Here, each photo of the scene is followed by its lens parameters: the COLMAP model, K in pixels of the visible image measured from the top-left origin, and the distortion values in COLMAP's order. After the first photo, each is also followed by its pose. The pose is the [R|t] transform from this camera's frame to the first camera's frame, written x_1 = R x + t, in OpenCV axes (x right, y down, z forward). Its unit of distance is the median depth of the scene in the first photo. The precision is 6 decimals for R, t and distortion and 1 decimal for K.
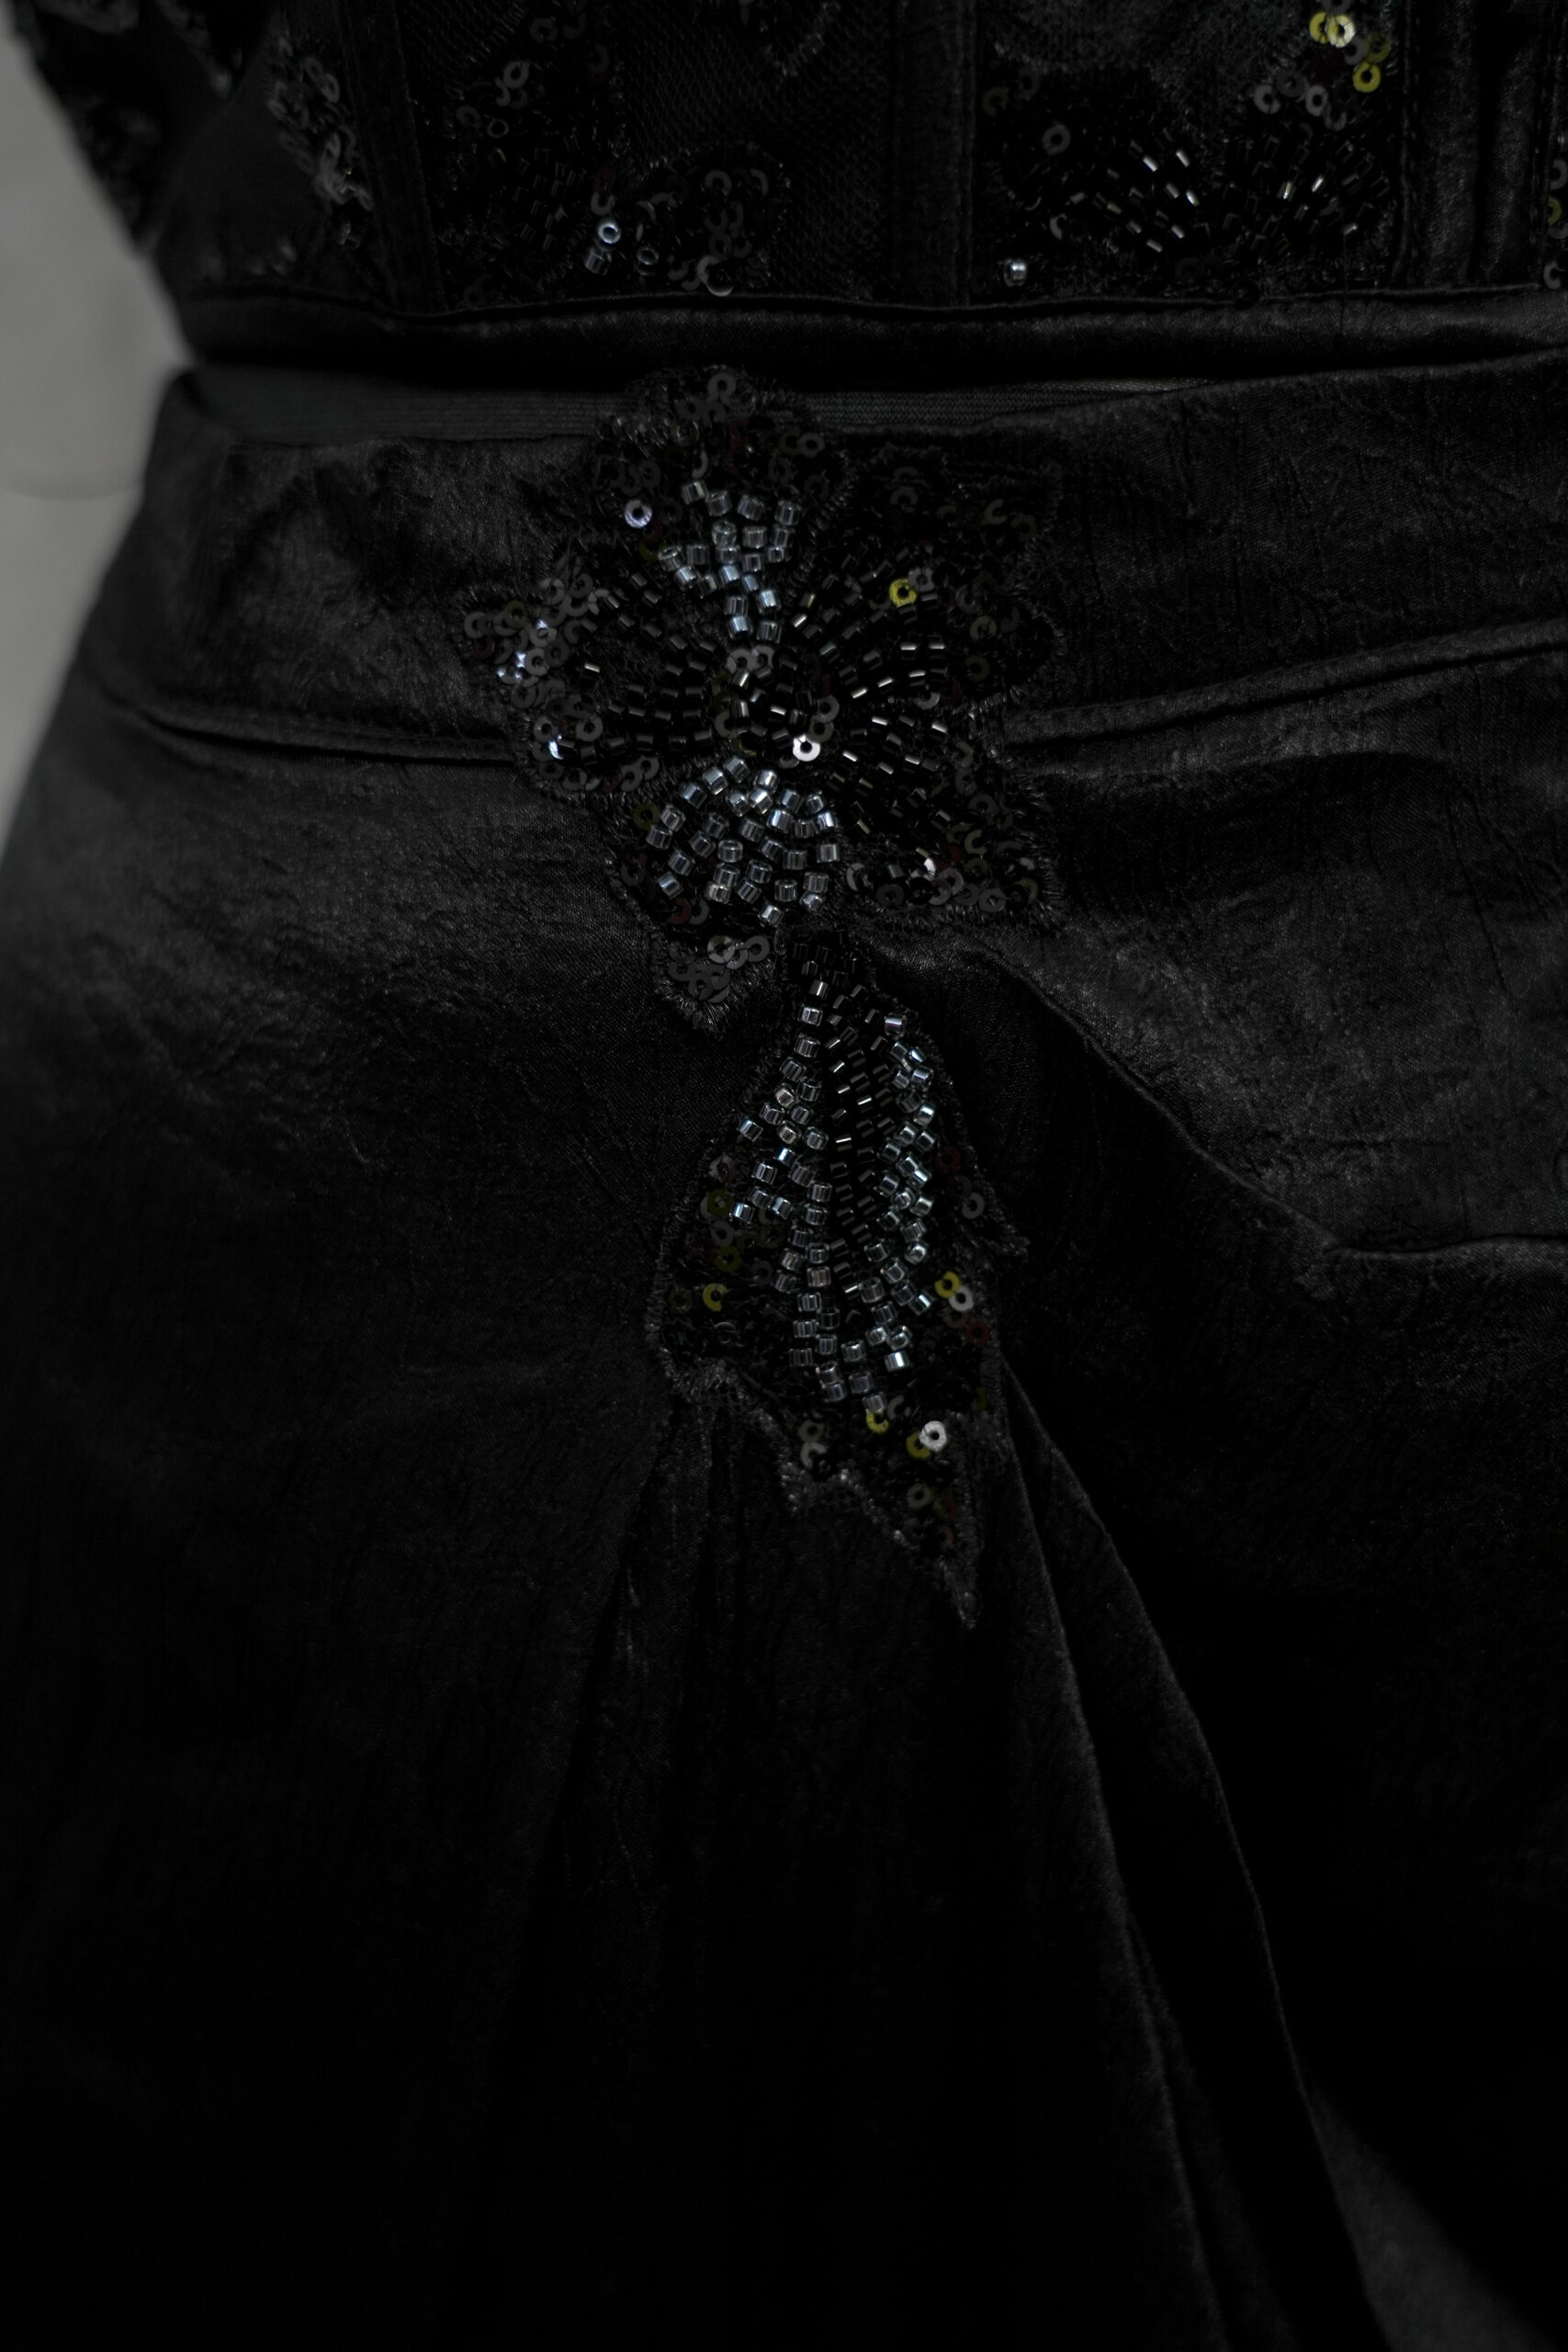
lens RADIAL K [[2791.3, 0, 784.0], [0, 2791.3, 1176.0], [0, 0, 1]] dist [0.009737, -0.016375]
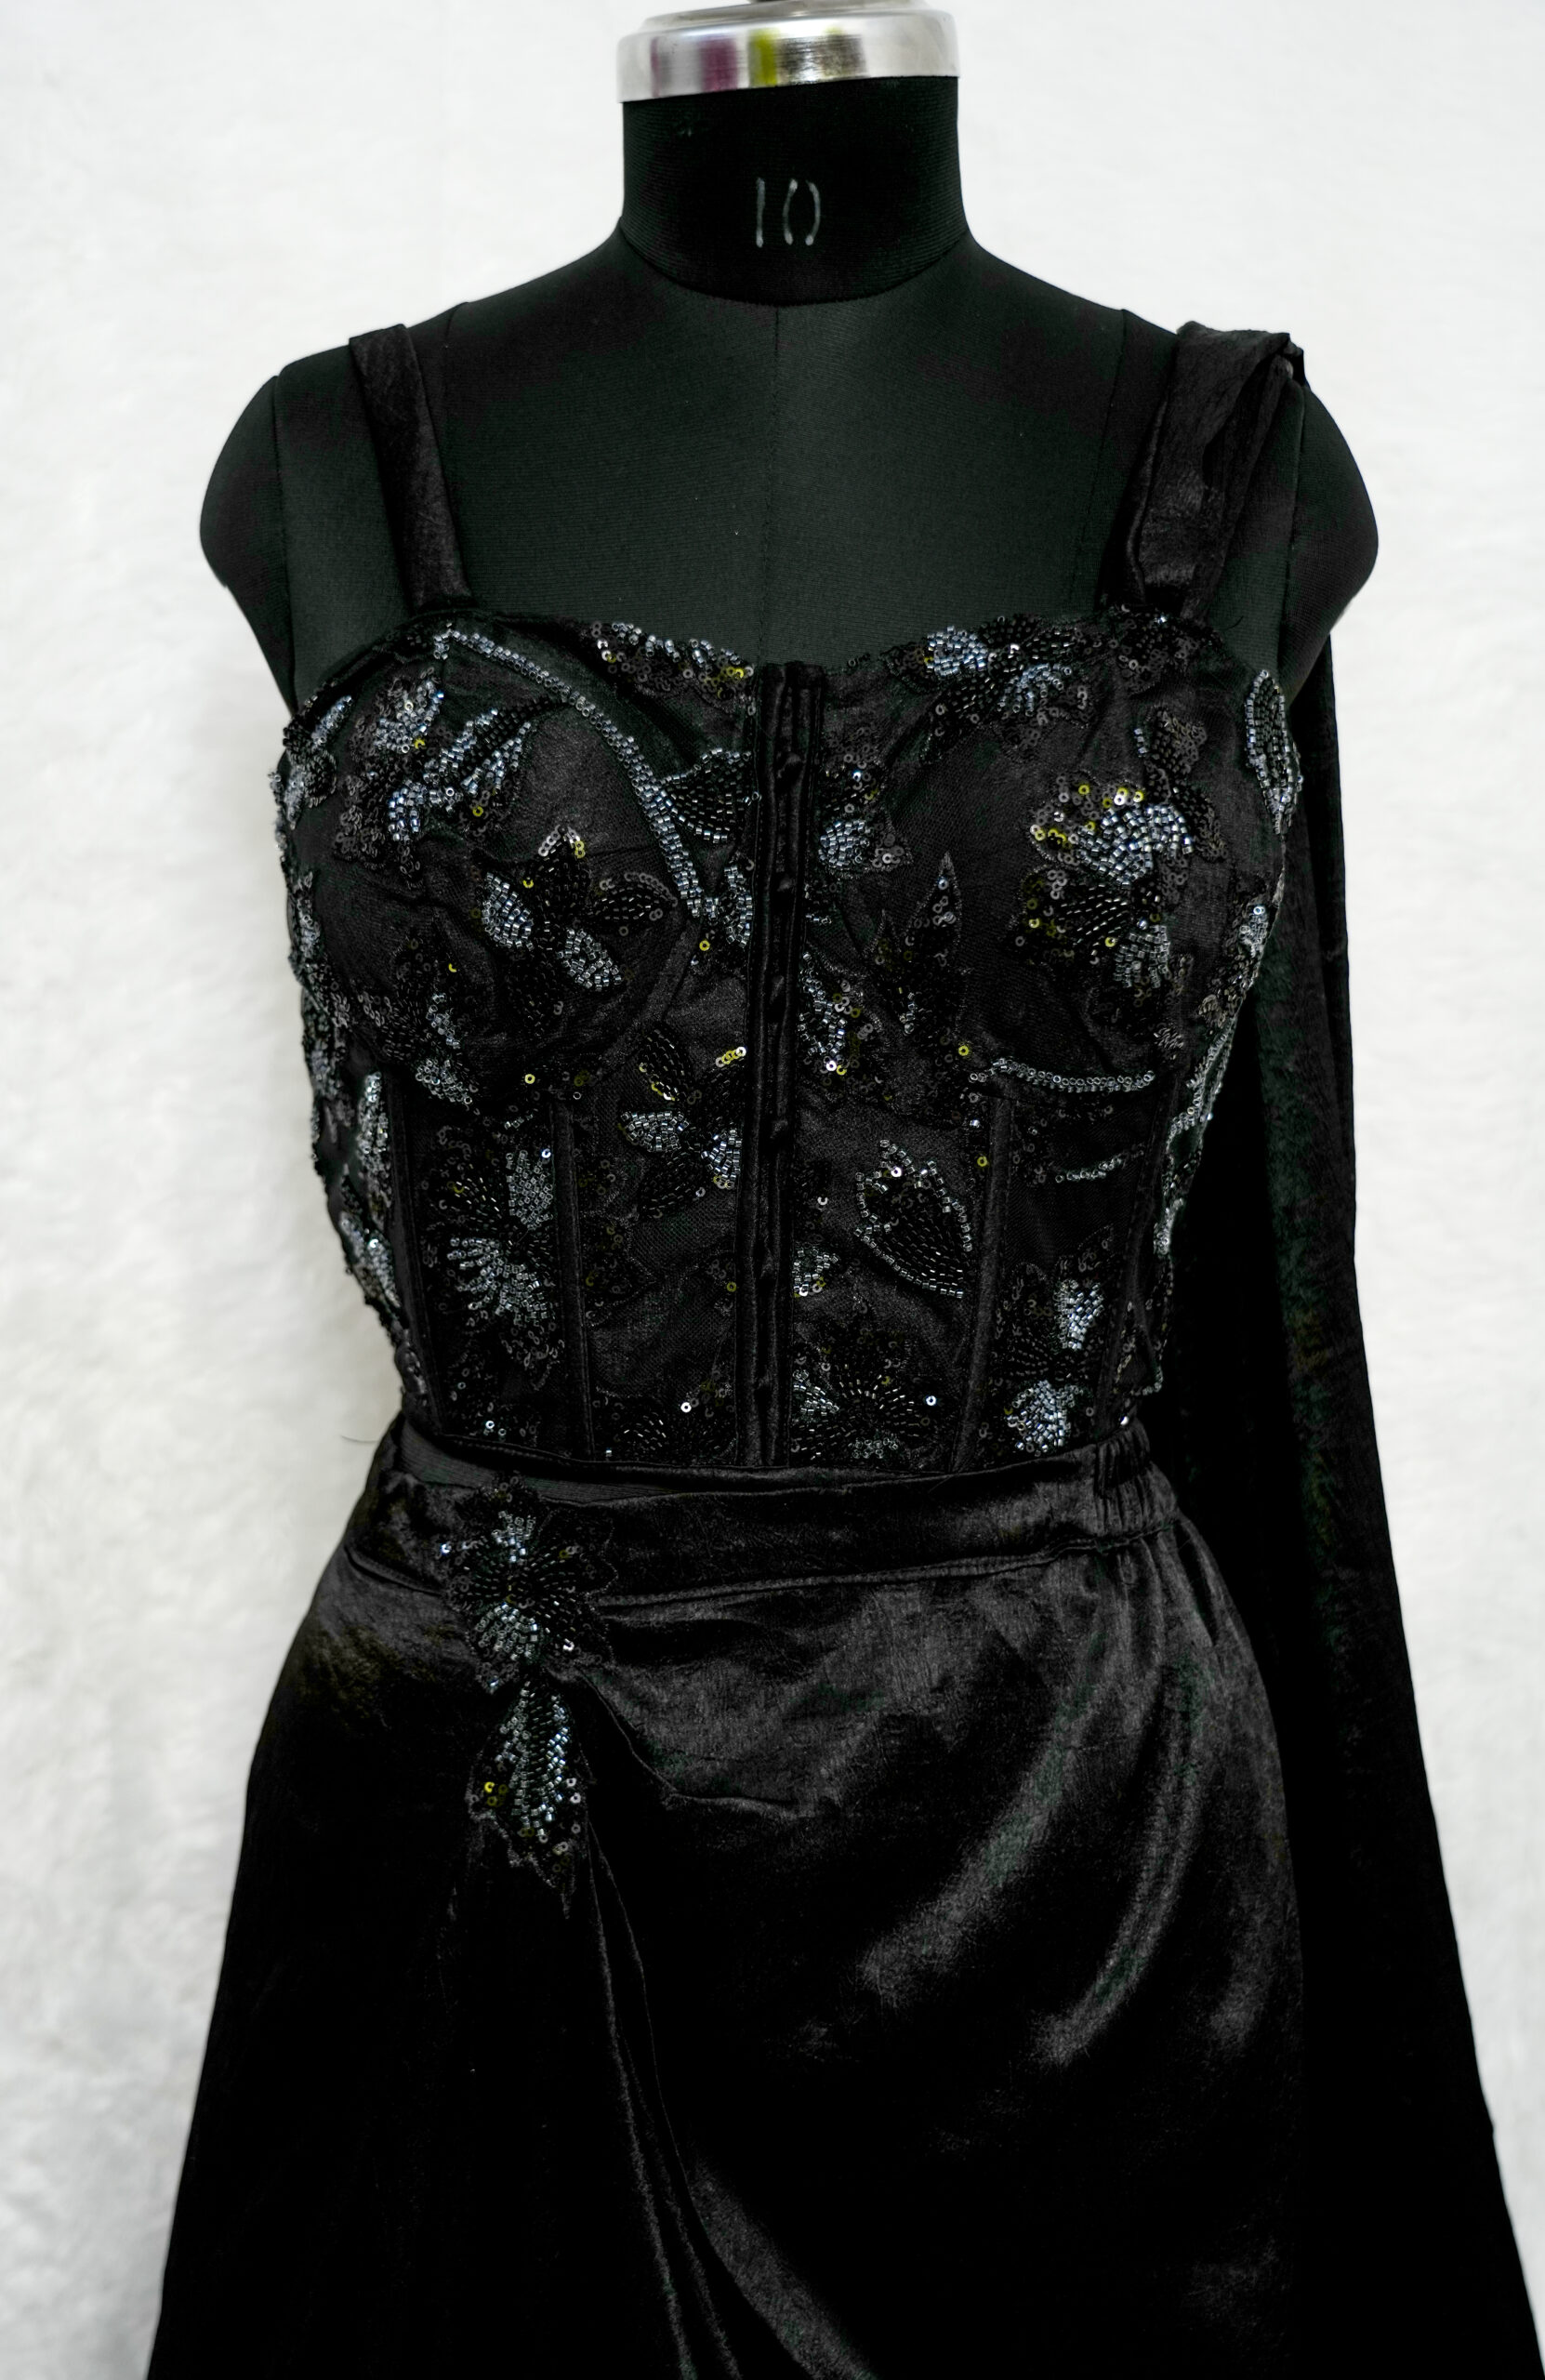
lens RADIAL K [[2858.6, 0, 772.5], [0, 2858.6, 1190.0], [0, 0, 1]] dist [0.079260, 0.027616]
pose [[0.965303, 0.061945, -0.253678, 0.981829], [-0.104794, 0.981693, -0.159049, -0.122772], [0.239182, 0.180115, 0.954123, -1.890723]]
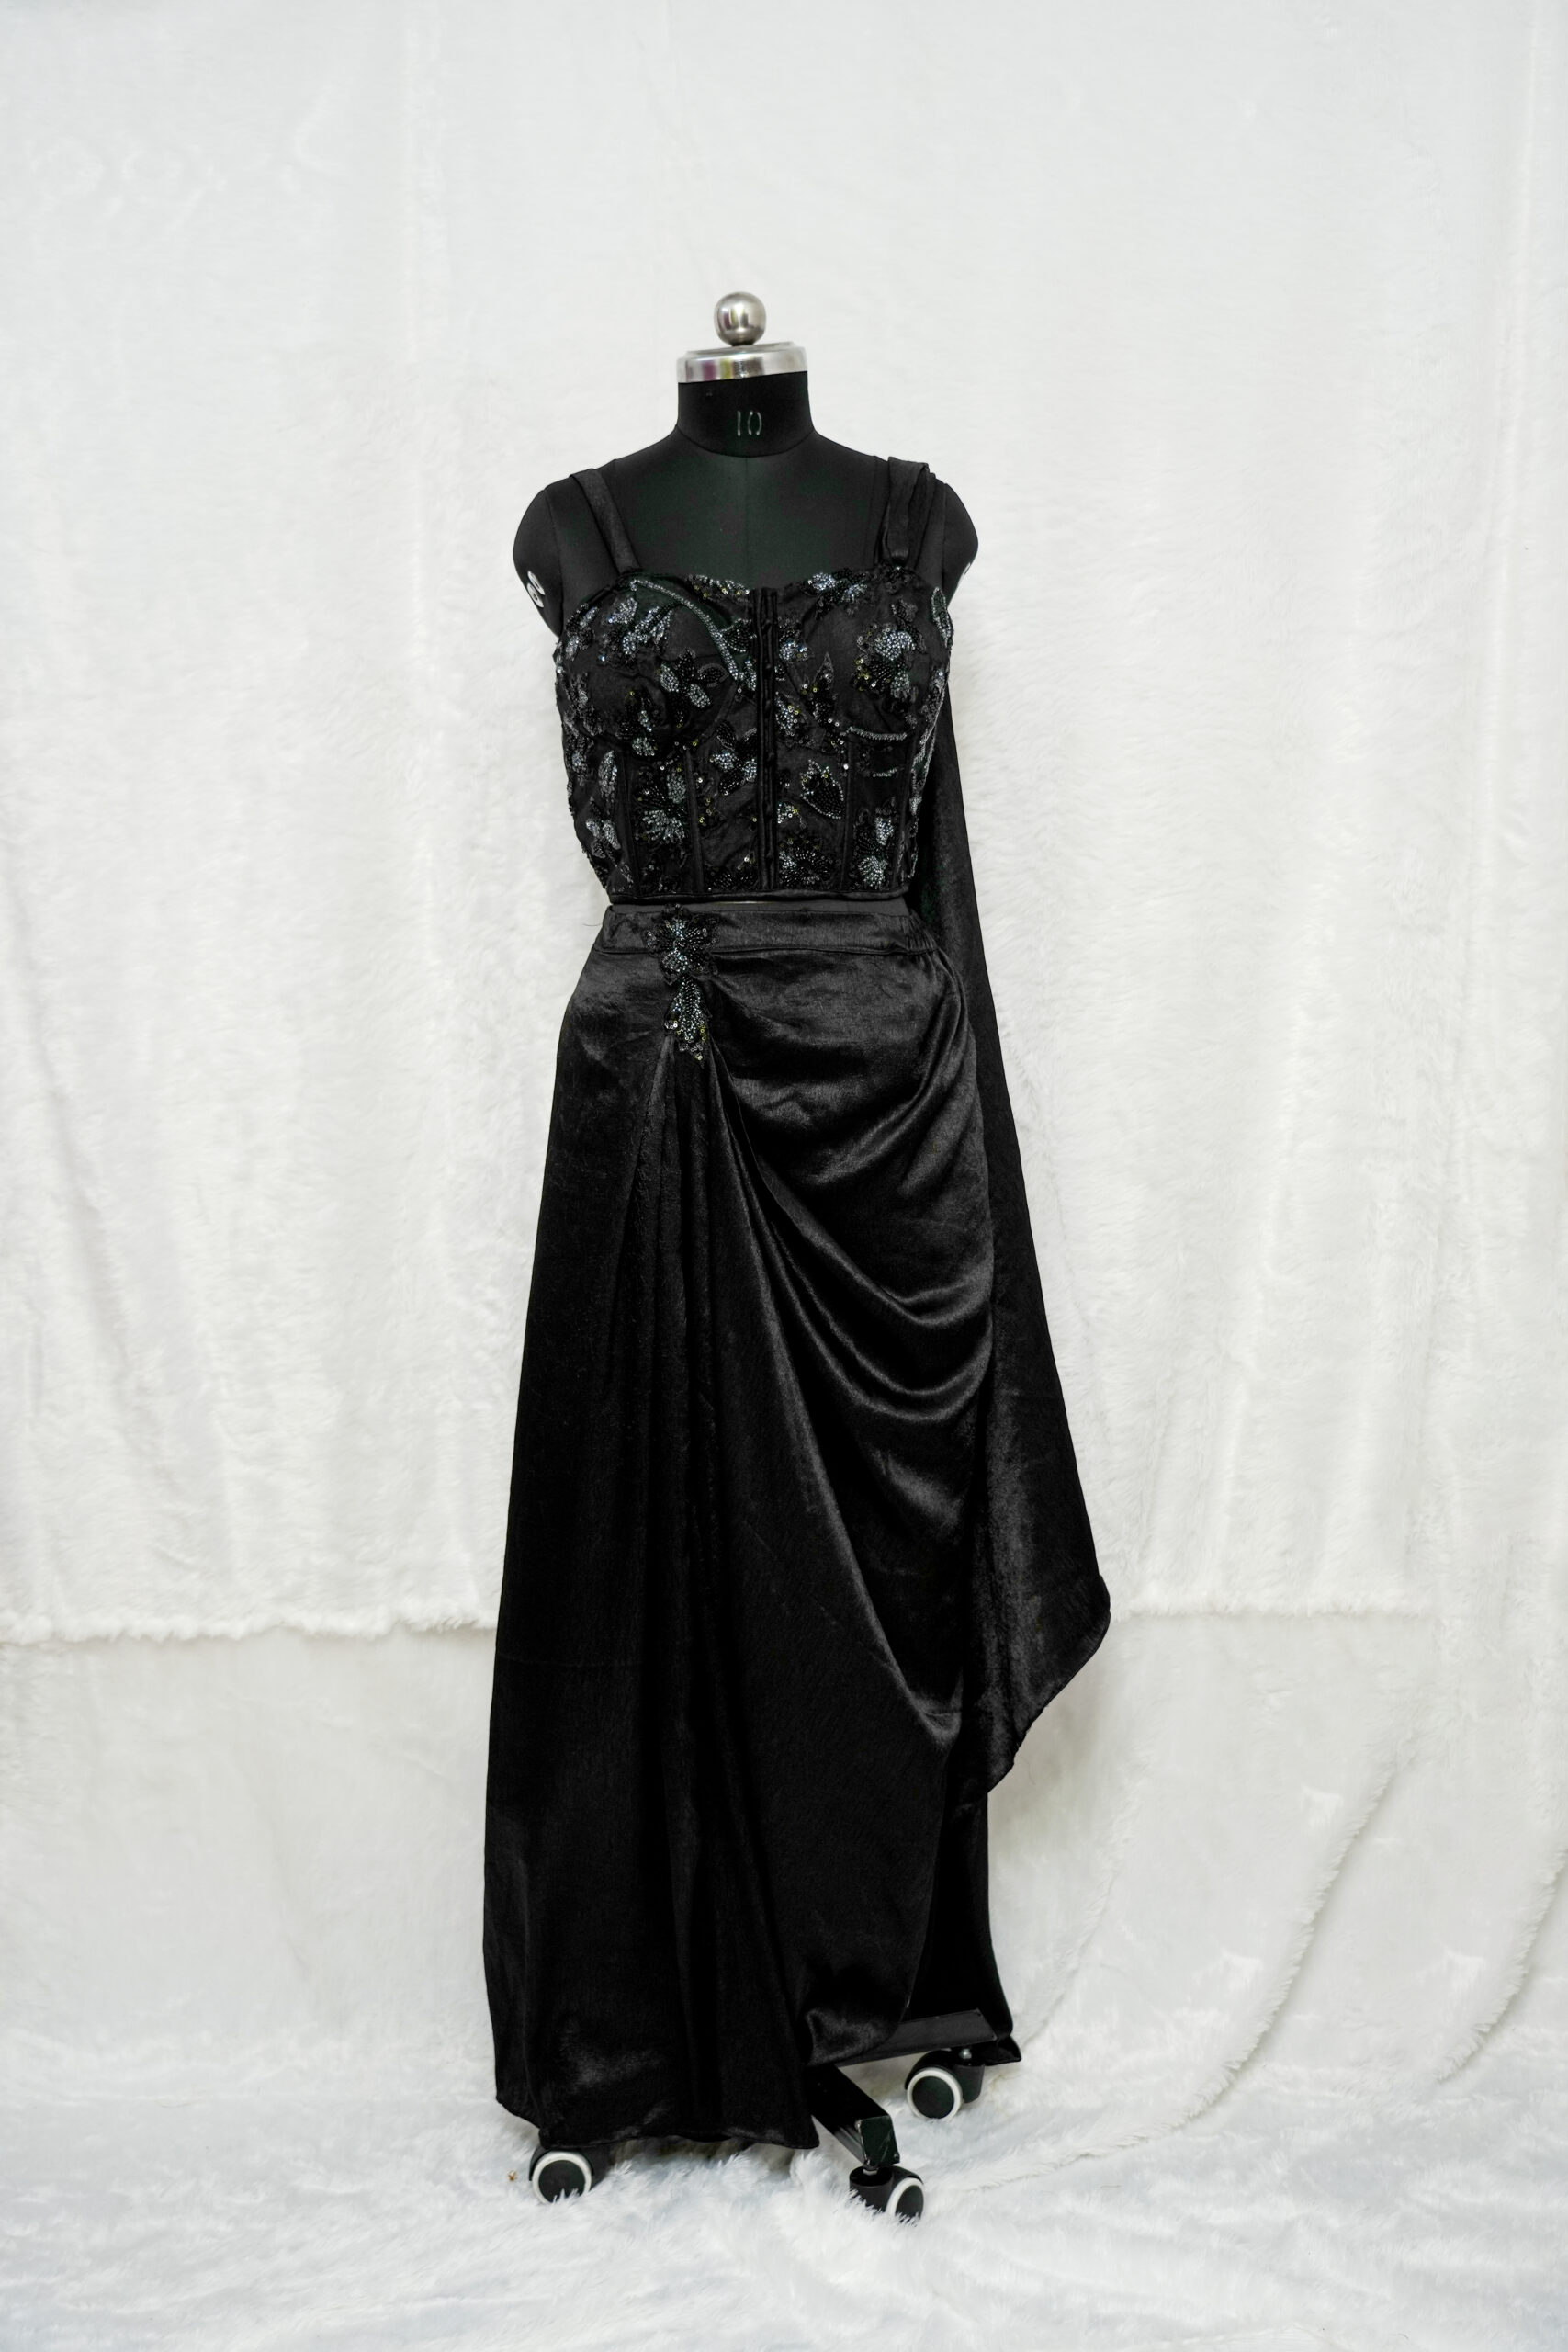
lens RADIAL K [[2791.3, 0, 784.0], [0, 2791.3, 1176.0], [0, 0, 1]] dist [0.009737, -0.016375]
pose [[0.988165, -0.007082, -0.153230, 1.440610], [-0.027836, 0.974069, -0.224532, 2.154610], [0.150846, 0.226141, 0.962344, -6.159962]]
